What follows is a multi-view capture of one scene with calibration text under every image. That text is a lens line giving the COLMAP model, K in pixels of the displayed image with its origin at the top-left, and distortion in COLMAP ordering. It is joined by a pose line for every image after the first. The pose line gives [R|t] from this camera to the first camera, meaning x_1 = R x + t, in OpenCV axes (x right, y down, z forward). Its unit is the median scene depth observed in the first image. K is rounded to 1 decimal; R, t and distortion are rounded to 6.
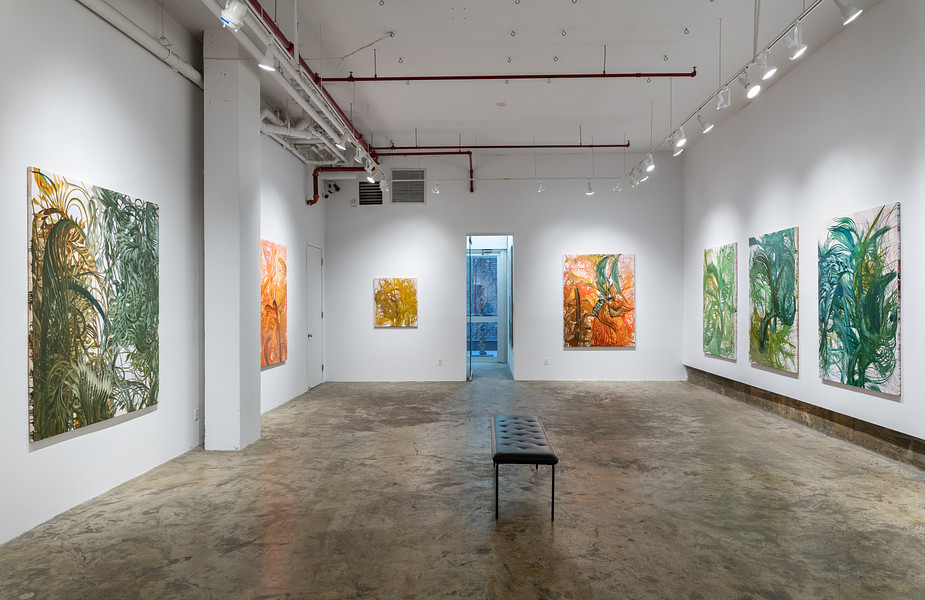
lens RADIAL K [[612.5, 0, 461.7], [0, 612.5, 304.2], [0, 0, 1]] dist [0.007859, 0.000649]
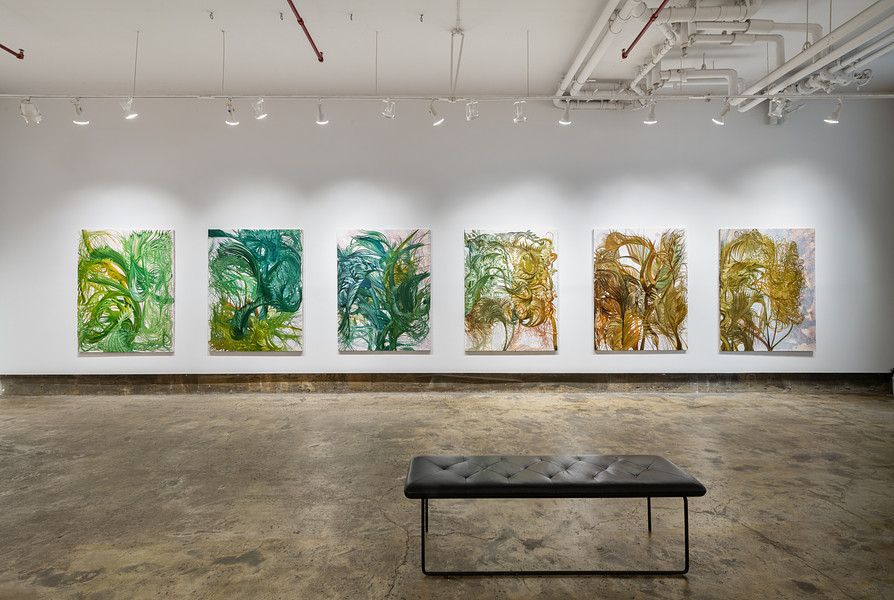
lens RADIAL K [[397.7, 0, 444.4], [0, 397.7, 293.4], [0, 0, 1]] dist [0.010881, -0.000637]
pose [[-0.032378, 0.002599, 0.999472, -0.361575], [0.003958, 0.999989, -0.002472, 0.003404], [-0.999468, 0.003876, -0.032388, 1.104122]]
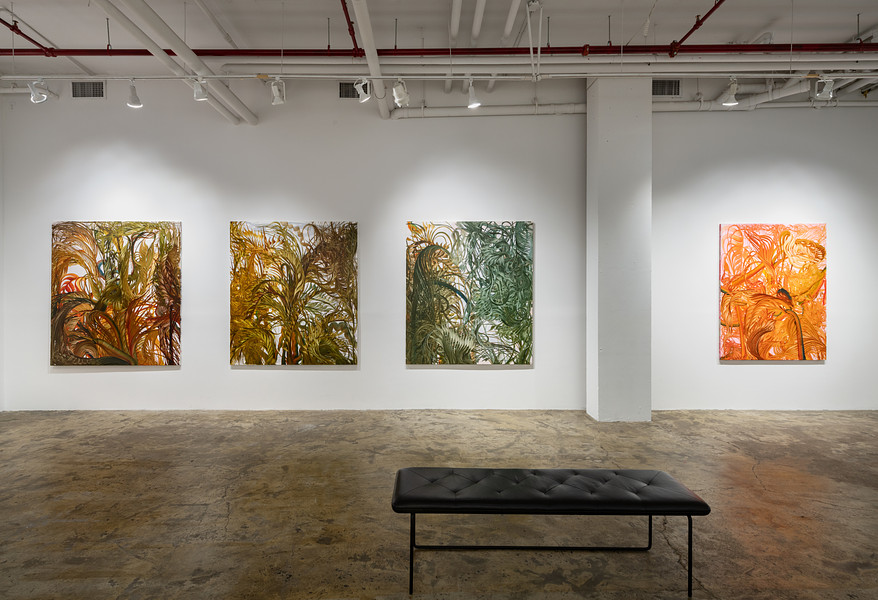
lens RADIAL K [[439.6, 0, 437.4], [0, 439.6, 293.4], [0, 0, 1]] dist [0.012976, -0.000394]
pose [[0.048889, 0.002675, -0.998801, 0.559645], [-0.000821, 0.999996, 0.002638, -0.001444], [0.998804, 0.000691, 0.048891, 0.841661]]
